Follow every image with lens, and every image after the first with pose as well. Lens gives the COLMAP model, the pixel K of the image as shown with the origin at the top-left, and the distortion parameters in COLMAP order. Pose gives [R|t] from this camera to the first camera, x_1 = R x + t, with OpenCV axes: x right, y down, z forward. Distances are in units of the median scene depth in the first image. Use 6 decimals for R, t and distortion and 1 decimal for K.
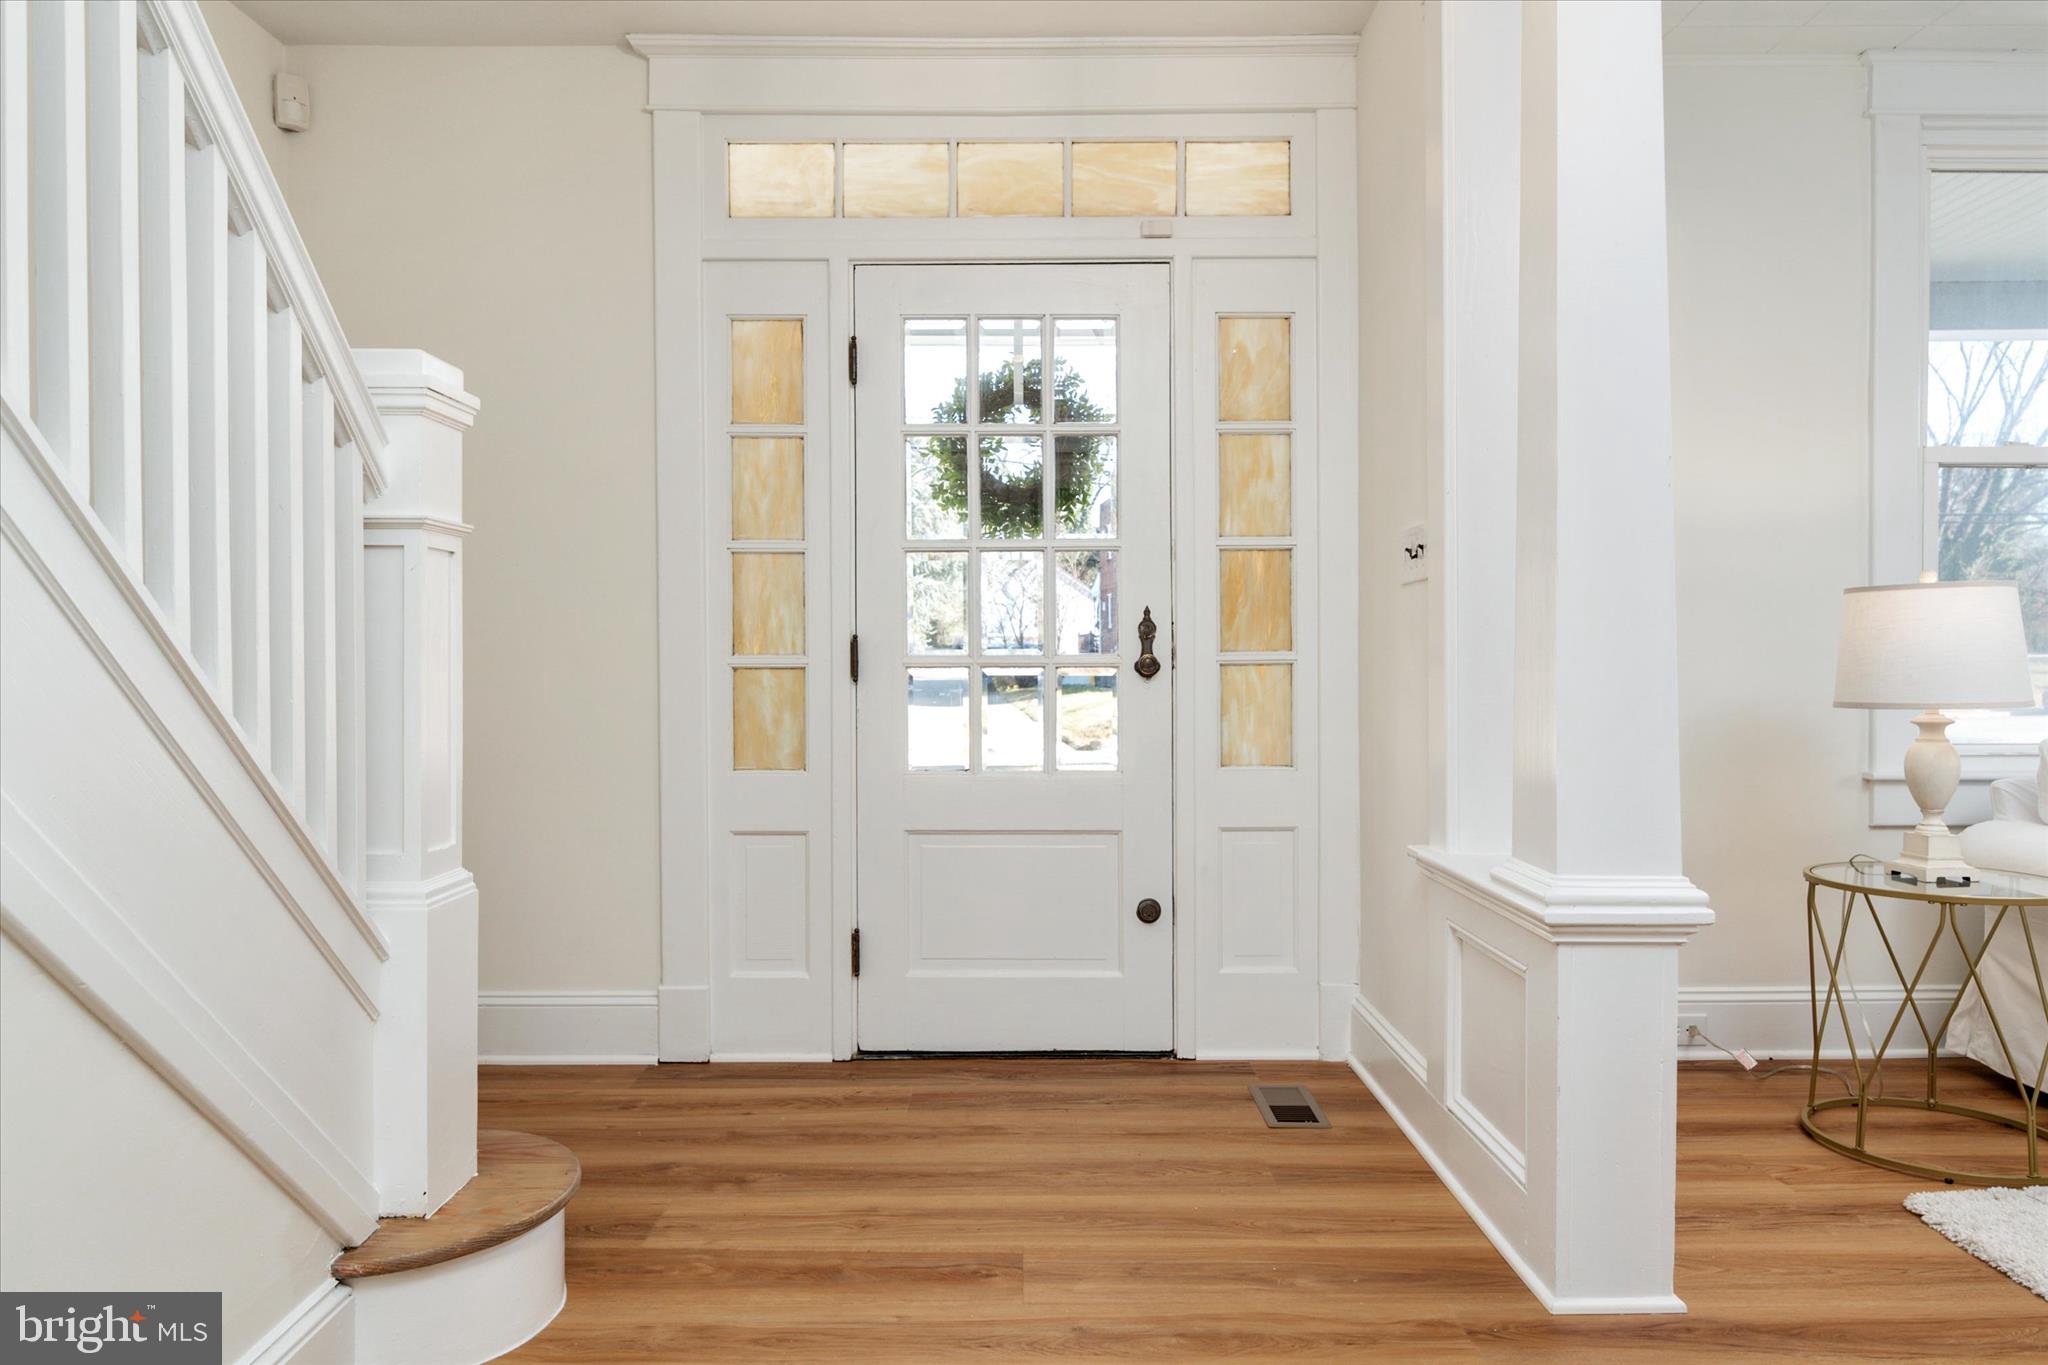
lens RADIAL K [[1274.8, 0, 1024.0], [0, 1274.8, 682.5], [0, 0, 1]] dist [0.001188, 0.001723]
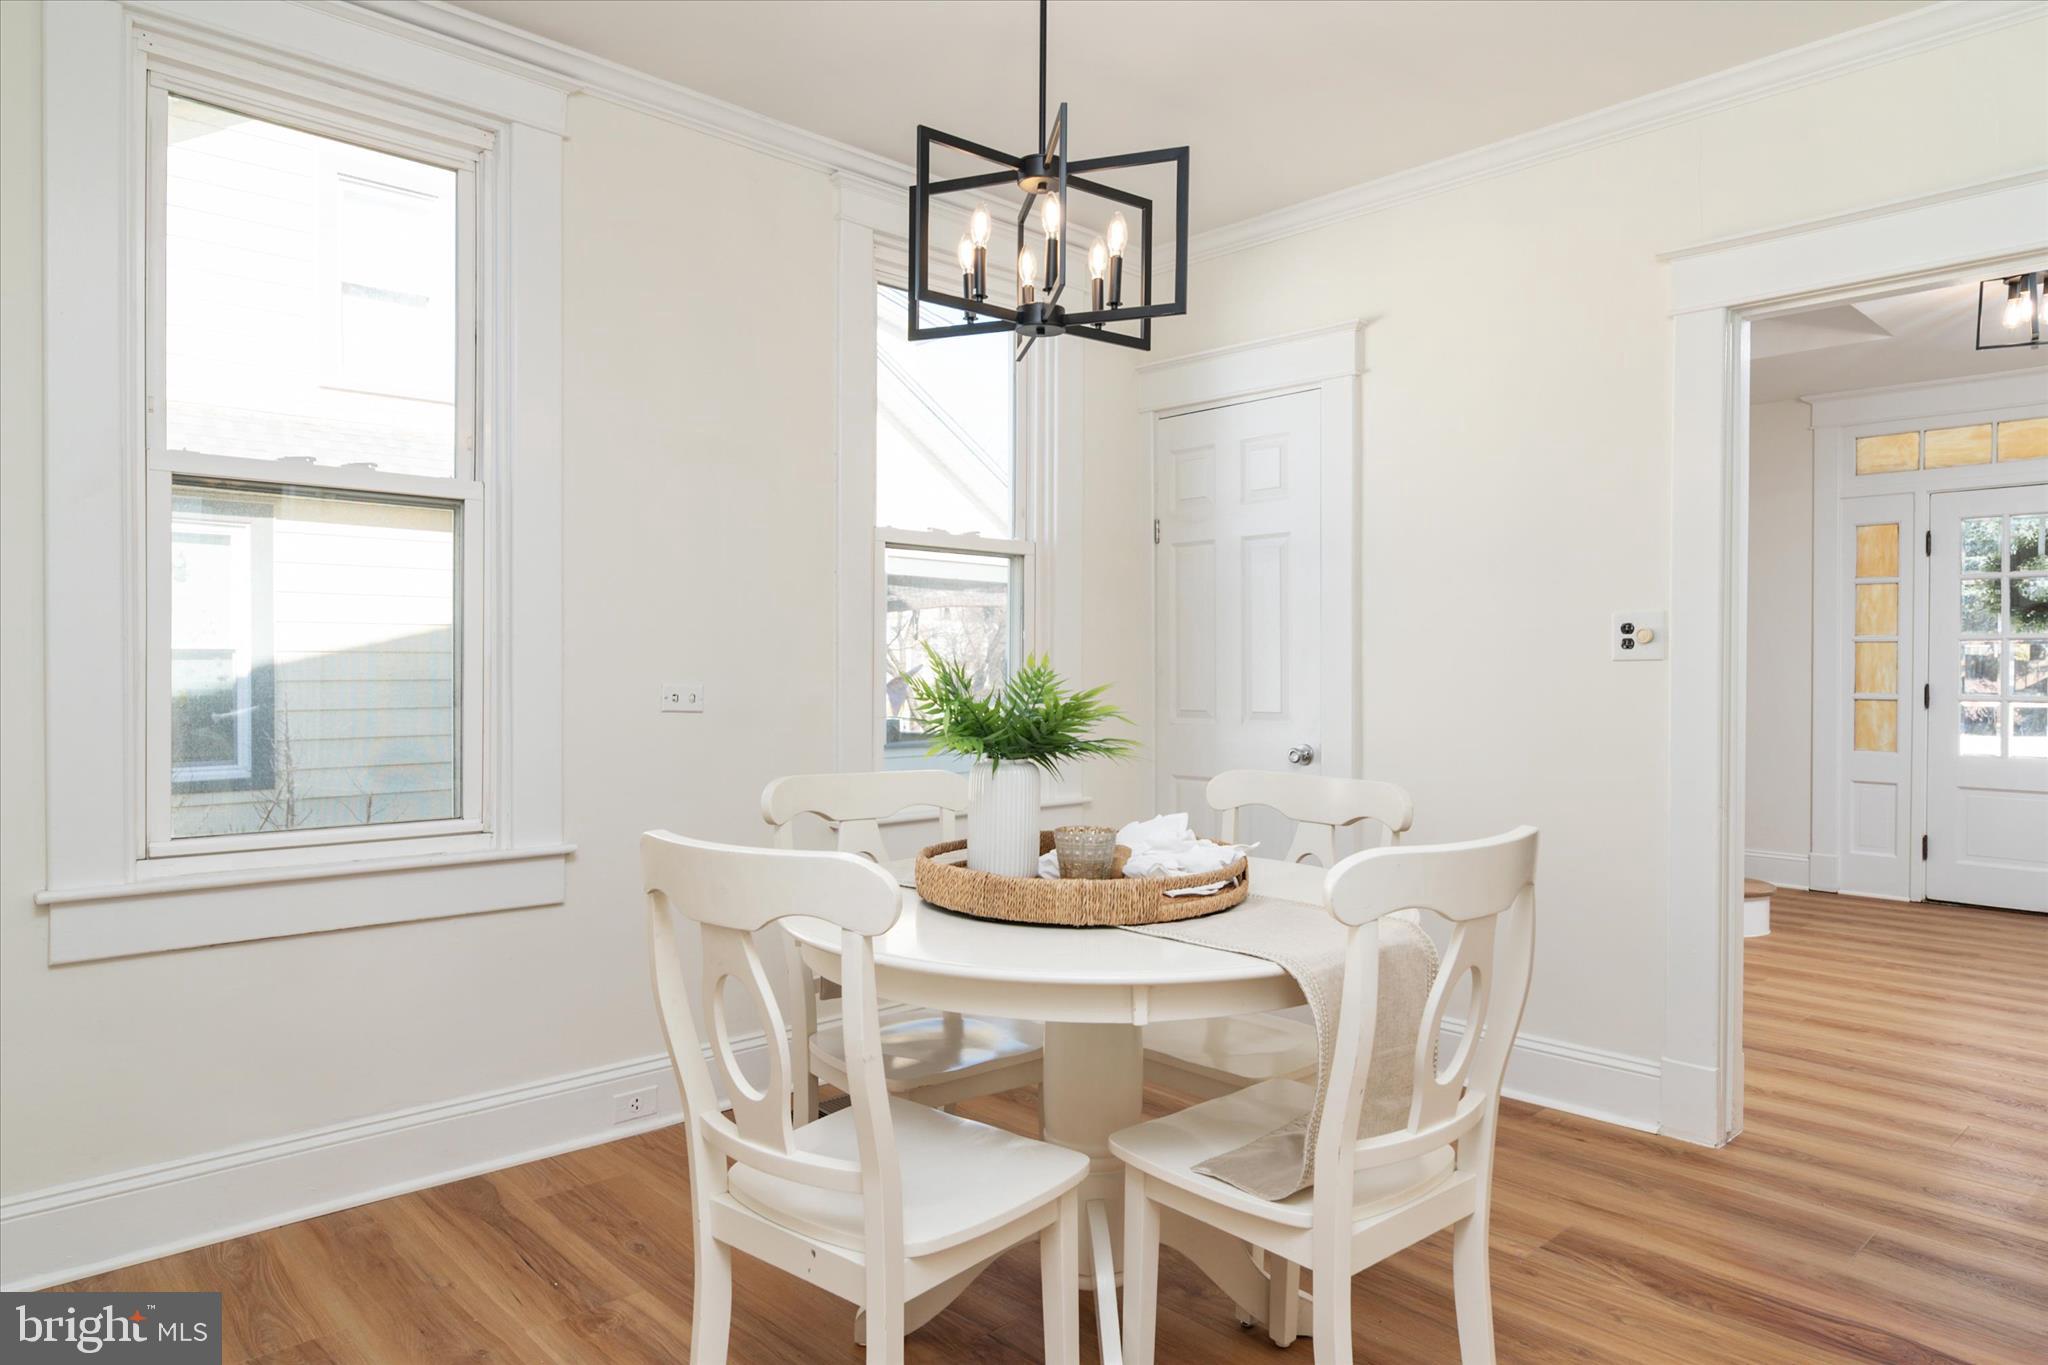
lens RADIAL K [[1274.8, 0, 1024.0], [0, 1274.8, 682.5], [0, 0, 1]] dist [0.001188, 0.001723]
pose [[0.673625, 0.014644, -0.738929, 0.376138], [-0.014519, 0.999873, 0.006580, -0.031839], [0.738931, 0.006296, 0.673752, -1.324792]]
